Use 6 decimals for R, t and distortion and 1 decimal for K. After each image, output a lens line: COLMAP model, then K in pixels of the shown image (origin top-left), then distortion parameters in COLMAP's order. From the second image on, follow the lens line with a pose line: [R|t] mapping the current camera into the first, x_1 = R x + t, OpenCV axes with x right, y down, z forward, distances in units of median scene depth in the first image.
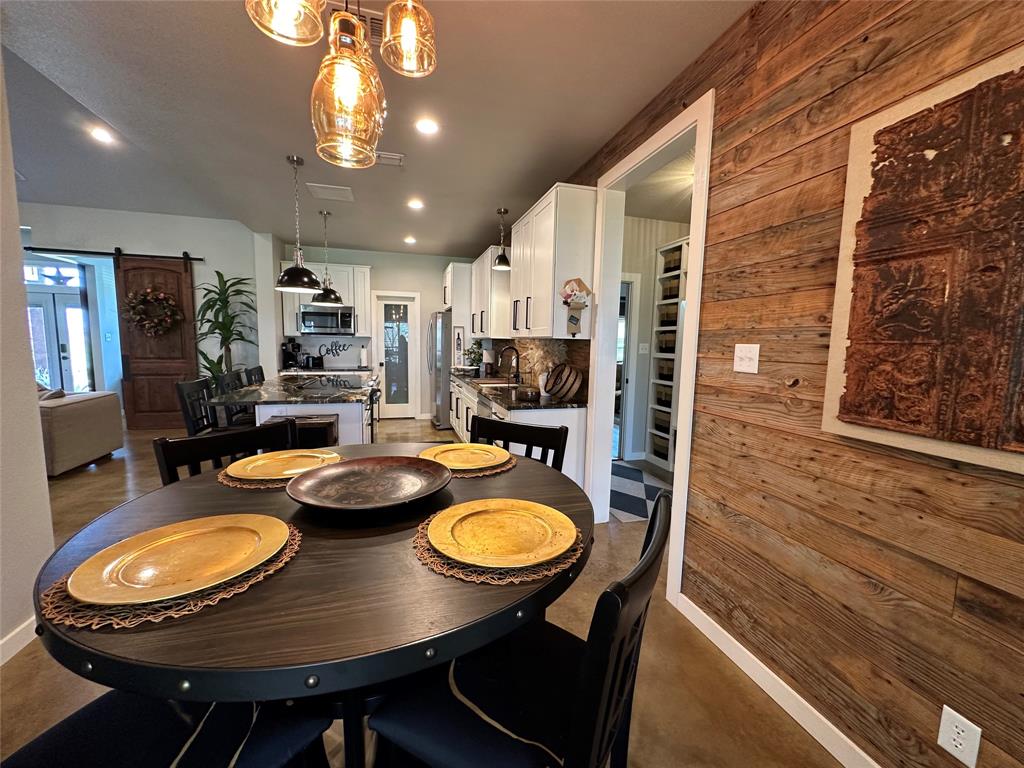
lens RADIAL K [[410.1, 0, 513.3], [0, 410.1, 385.4], [0, 0, 1]] dist [-0.005575, 0.001506]
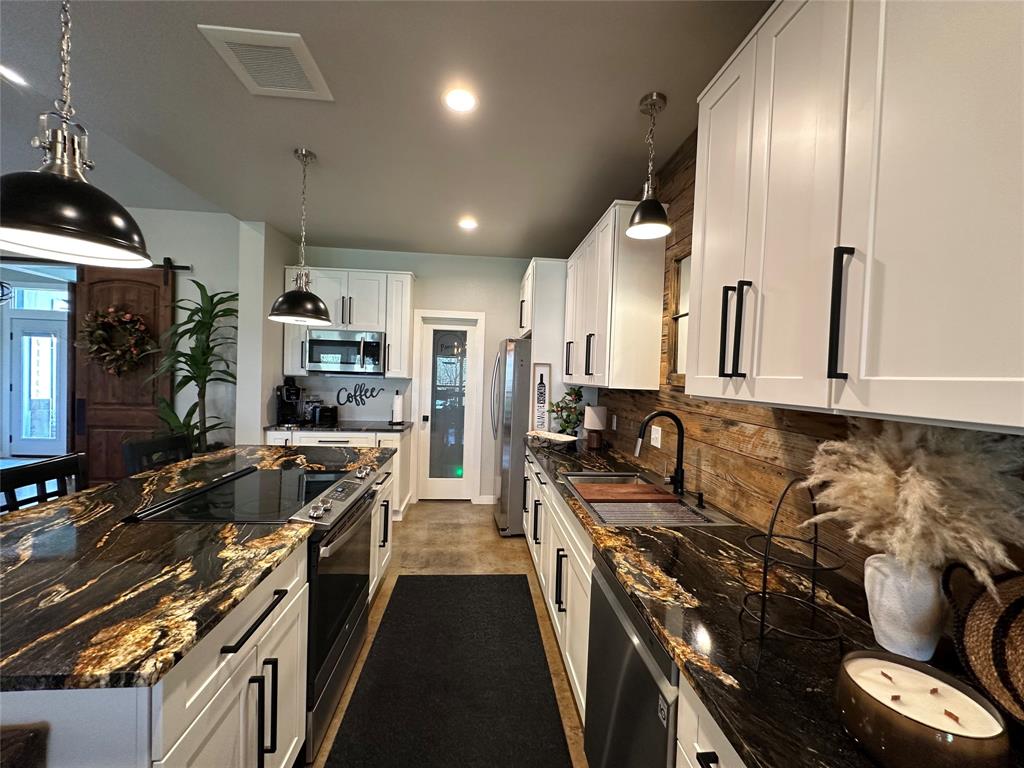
lens RADIAL K [[410.1, 0, 513.3], [0, 410.1, 385.1], [0, 0, 1]] dist [-0.005575, 0.001506]
pose [[0.981762, 0.017979, -0.189261, -0.190880], [-0.034753, 0.995716, -0.085686, -0.187532], [0.186910, 0.090700, 0.978181, 1.287515]]
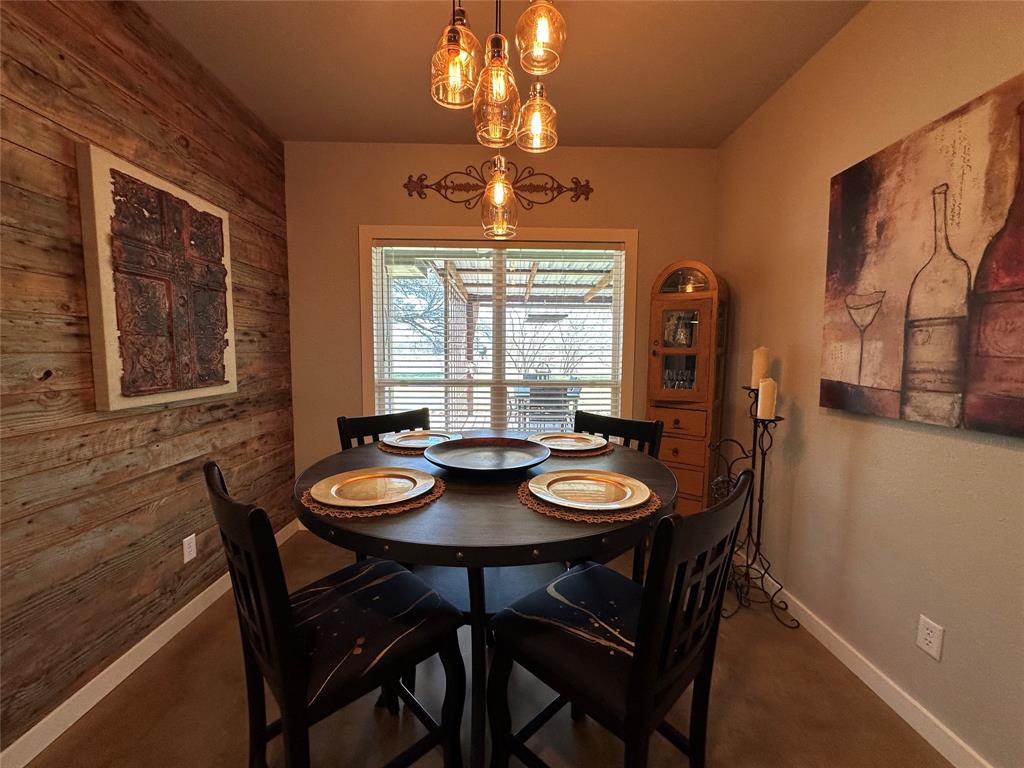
lens RADIAL K [[410.1, 0, 512.7], [0, 410.1, 385.0], [0, 0, 1]] dist [-0.005575, 0.001506]
pose [[-0.965148, -0.048058, 0.257254, -0.422789], [0.001670, 0.981844, 0.189684, -0.119858], [-0.261699, 0.183503, -0.947544, 1.238636]]
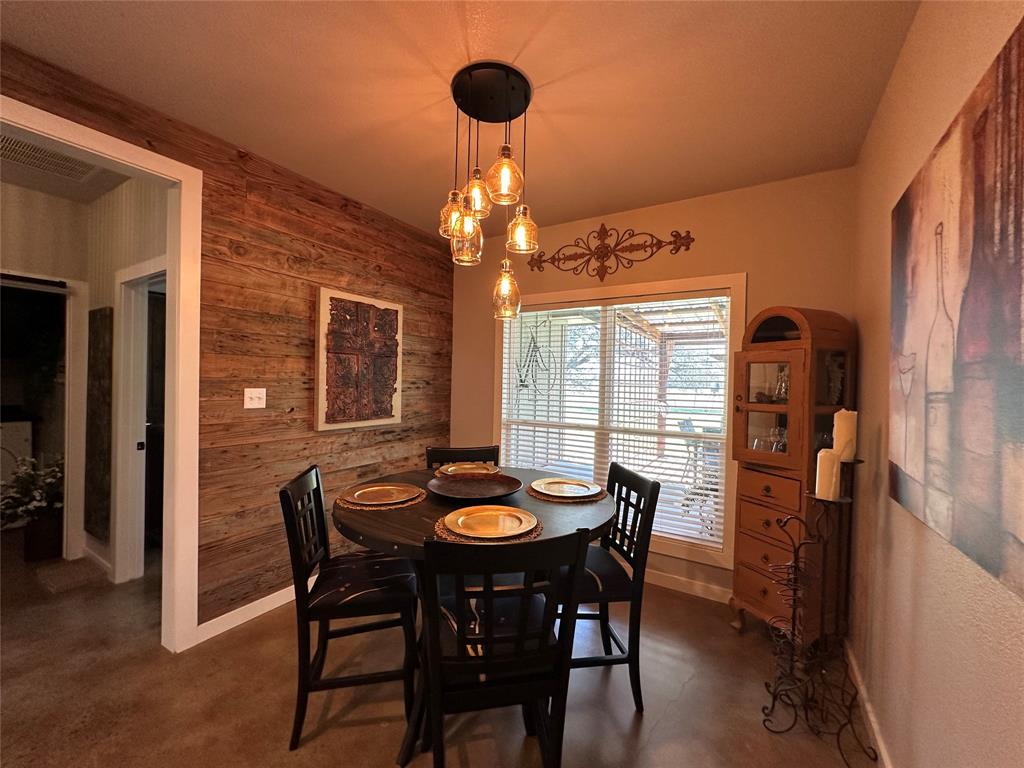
lens RADIAL K [[410.1, 0, 511.9], [0, 410.1, 384.8], [0, 0, 1]] dist [-0.005575, 0.001506]
pose [[-0.673554, -0.040287, 0.738039, -0.951358], [0.045075, 0.994416, 0.095418, -0.184204], [-0.737763, 0.097536, -0.667977, 1.137437]]
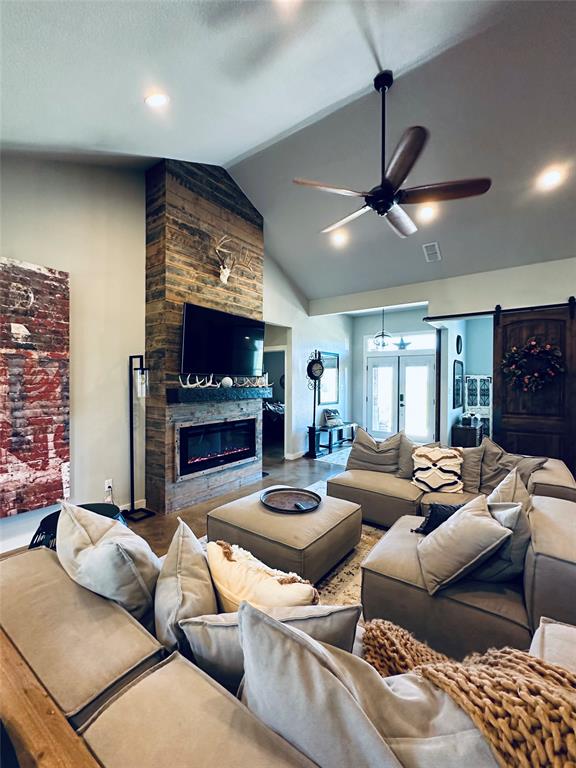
lens RADIAL K [[328.1, 0, 287.1], [0, 328.1, 384.8], [0, 0, 1]] dist [-0.003791, -0.000268]
pose [[0.610874, -0.008294, -0.791684, -1.856644], [-0.078880, 0.994332, -0.071282, -0.108779], [0.787789, 0.105992, 0.606758, 0.298350]]
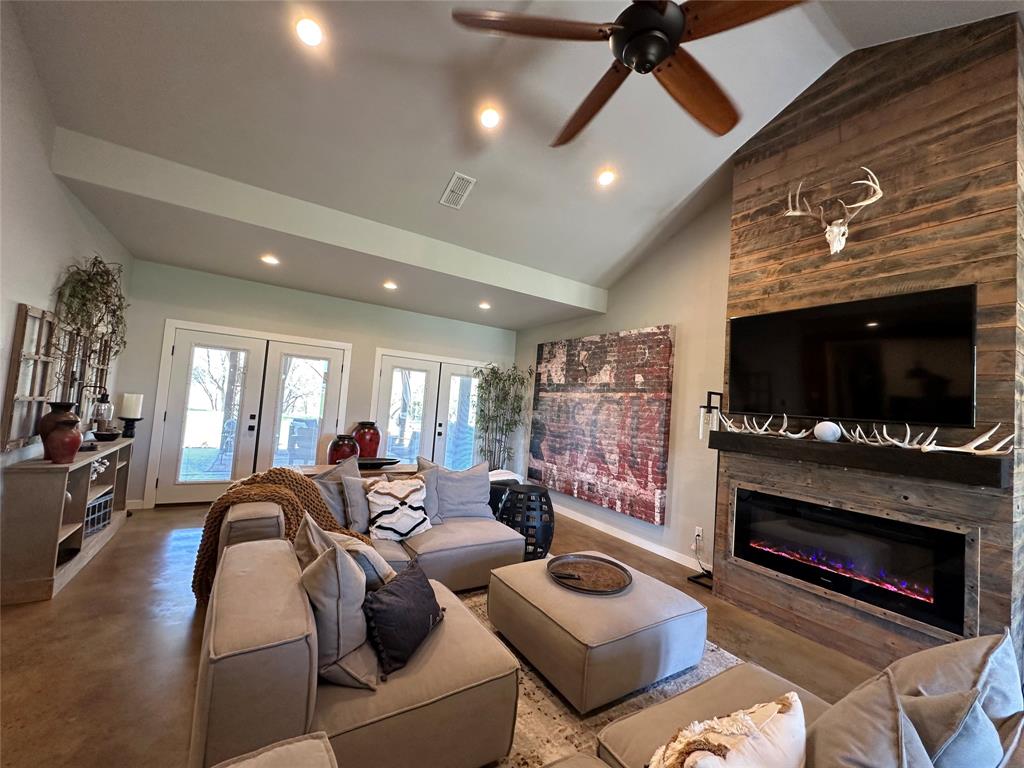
lens RADIAL K [[410.1, 0, 512.0], [0, 410.1, 385.1], [0, 0, 1]] dist [-0.005575, 0.001506]
pose [[-0.955922, -0.106378, -0.273674, -2.315488], [-0.123371, 0.991312, 0.045599, -0.333370], [0.266446, 0.077352, -0.960741, 2.332872]]
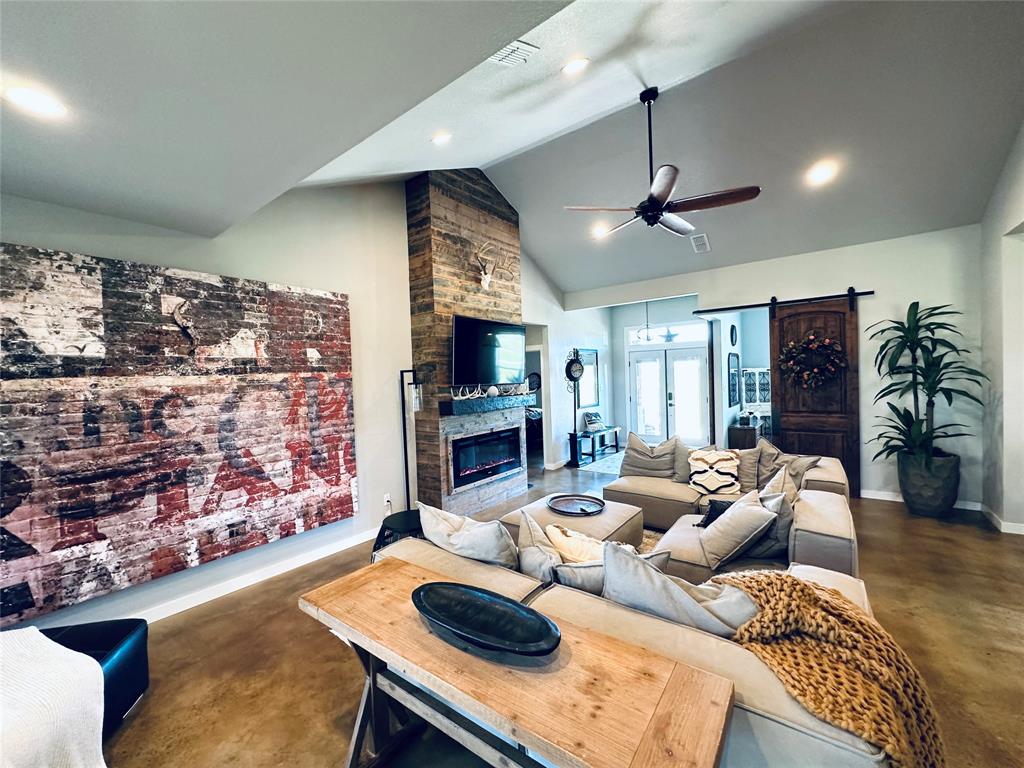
lens RADIAL K [[410.1, 0, 512.3], [0, 410.1, 385.7], [0, 0, 1]] dist [-0.005575, 0.001506]
pose [[0.595239, -0.021264, -0.803268, -1.632460], [-0.040967, 0.997547, -0.056764, -0.140255], [0.802504, 0.066695, 0.592907, -0.150292]]
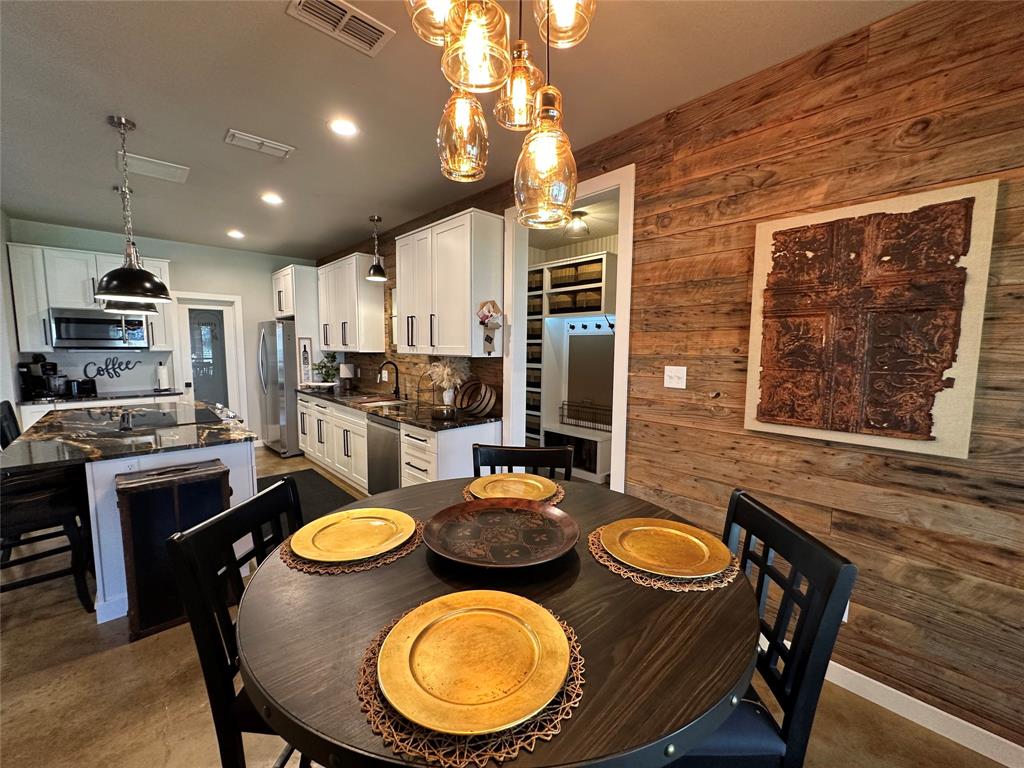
lens RADIAL K [[410.1, 0, 512.1], [0, 410.1, 385.6], [0, 0, 1]] dist [-0.005575, 0.001506]
pose [[0.888962, -0.056963, 0.454425, -0.441793], [0.059052, 0.998209, 0.009608, -0.073132], [-0.454159, 0.018293, 0.890733, 0.055204]]
